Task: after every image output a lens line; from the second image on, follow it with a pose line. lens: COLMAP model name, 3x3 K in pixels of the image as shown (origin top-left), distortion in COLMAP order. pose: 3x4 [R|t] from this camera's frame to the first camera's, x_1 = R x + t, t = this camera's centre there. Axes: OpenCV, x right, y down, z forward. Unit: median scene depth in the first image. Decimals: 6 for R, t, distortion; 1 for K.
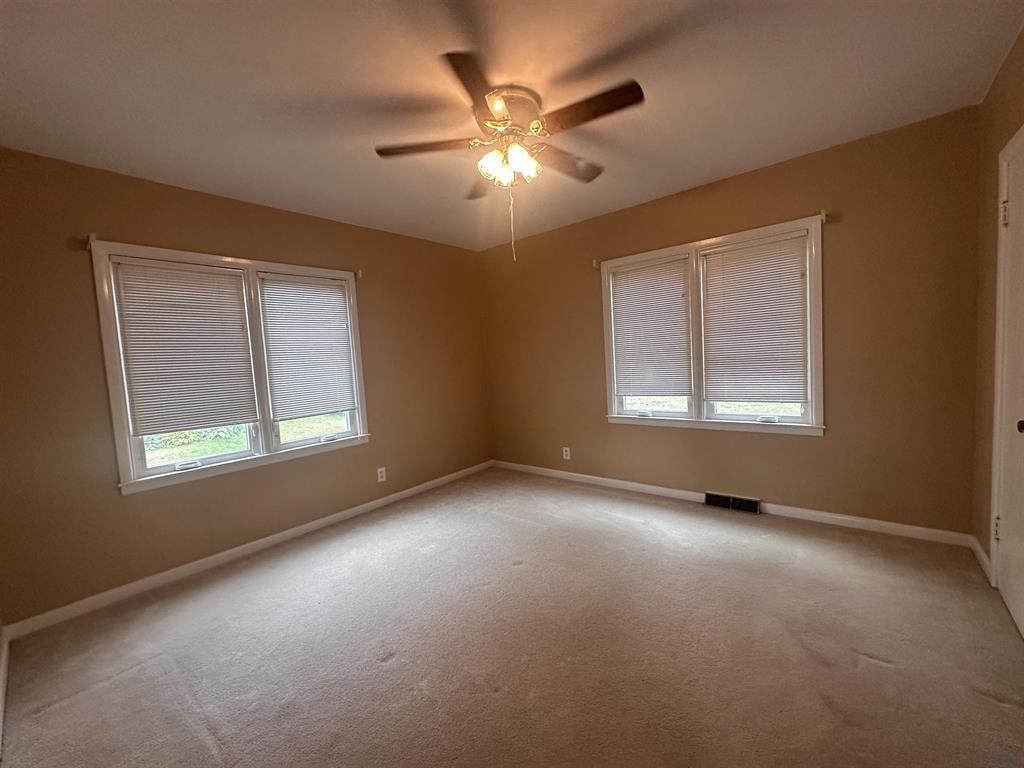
lens RADIAL K [[412.7, 0, 512.9], [0, 412.7, 384.7], [0, 0, 1]] dist [-0.009081, 0.000138]
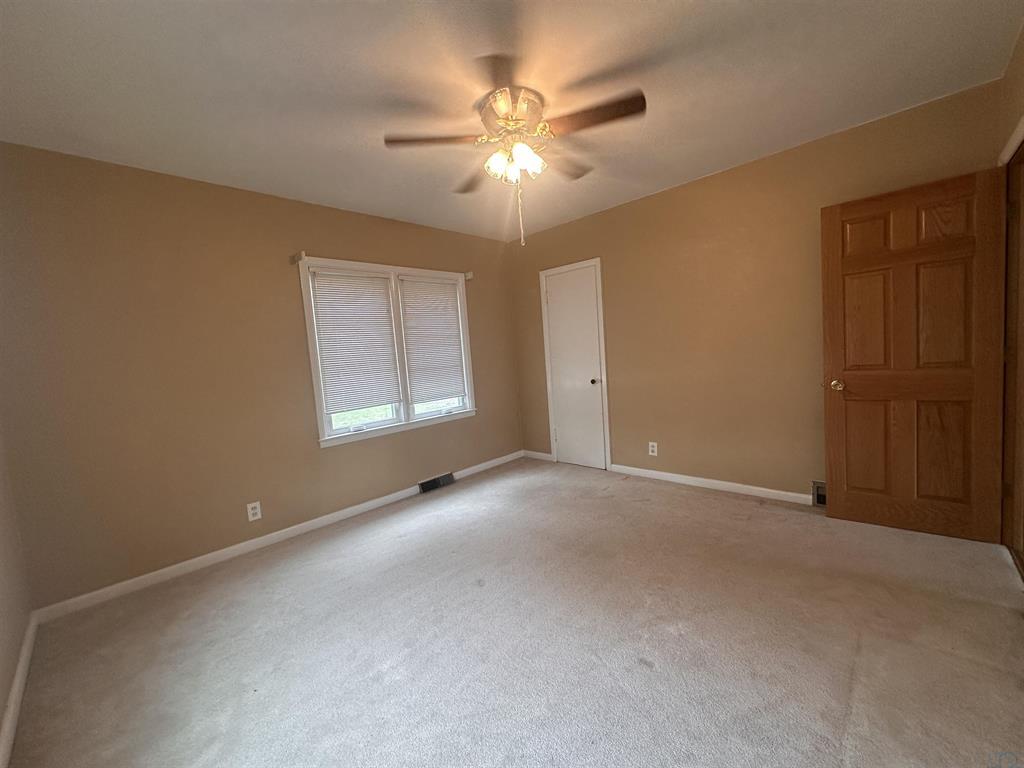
lens RADIAL K [[412.7, 0, 513.0], [0, 412.7, 385.1], [0, 0, 1]] dist [-0.009081, 0.000138]
pose [[0.062056, -0.026722, 0.997715, -0.670705], [0.136886, 0.990423, 0.018012, 0.003560], [-0.988641, 0.135455, 0.065119, 0.631825]]
